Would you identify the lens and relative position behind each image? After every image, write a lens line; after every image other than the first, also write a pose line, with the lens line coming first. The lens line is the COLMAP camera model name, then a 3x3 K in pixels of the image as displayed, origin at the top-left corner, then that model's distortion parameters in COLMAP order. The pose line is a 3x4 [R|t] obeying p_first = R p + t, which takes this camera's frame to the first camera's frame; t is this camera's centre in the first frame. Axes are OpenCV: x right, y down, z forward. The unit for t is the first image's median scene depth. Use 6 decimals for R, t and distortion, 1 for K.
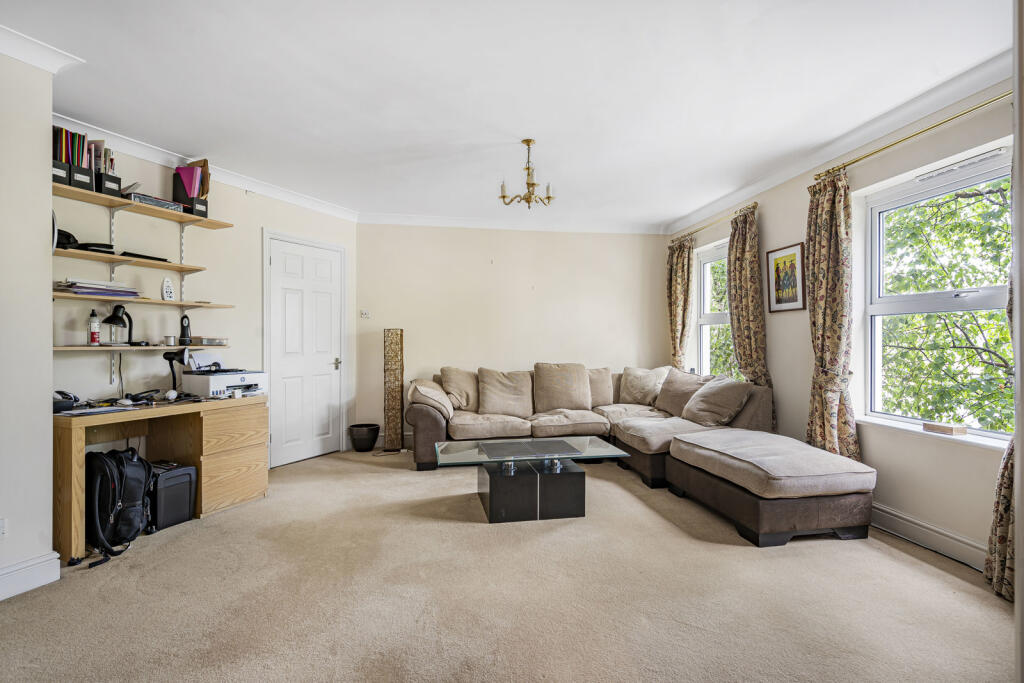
lens RADIAL K [[467.2, 0, 517.0], [0, 467.2, 338.6], [0, 0, 1]] dist [0.001382, 0.000011]
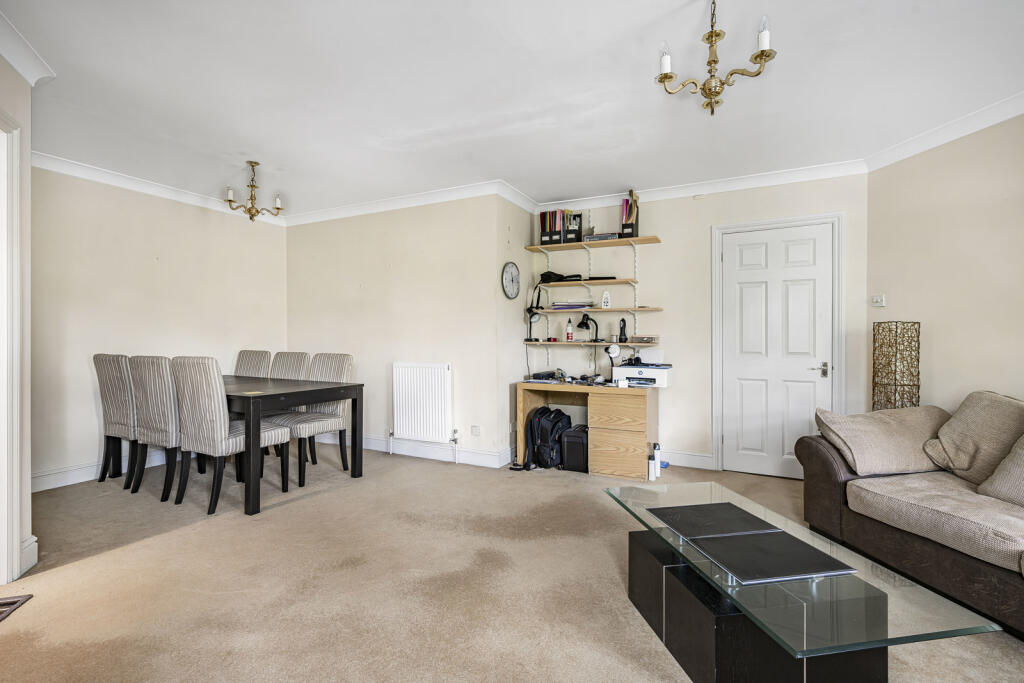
lens RADIAL K [[467.2, 0, 517.0], [0, 467.2, 338.6], [0, 0, 1]] dist [0.001382, 0.000011]
pose [[-0.009620, 0.001832, -0.999952, 0.603047], [0.000333, 0.999998, 0.001829, 0.002048], [0.999954, -0.000315, -0.009621, 0.777184]]
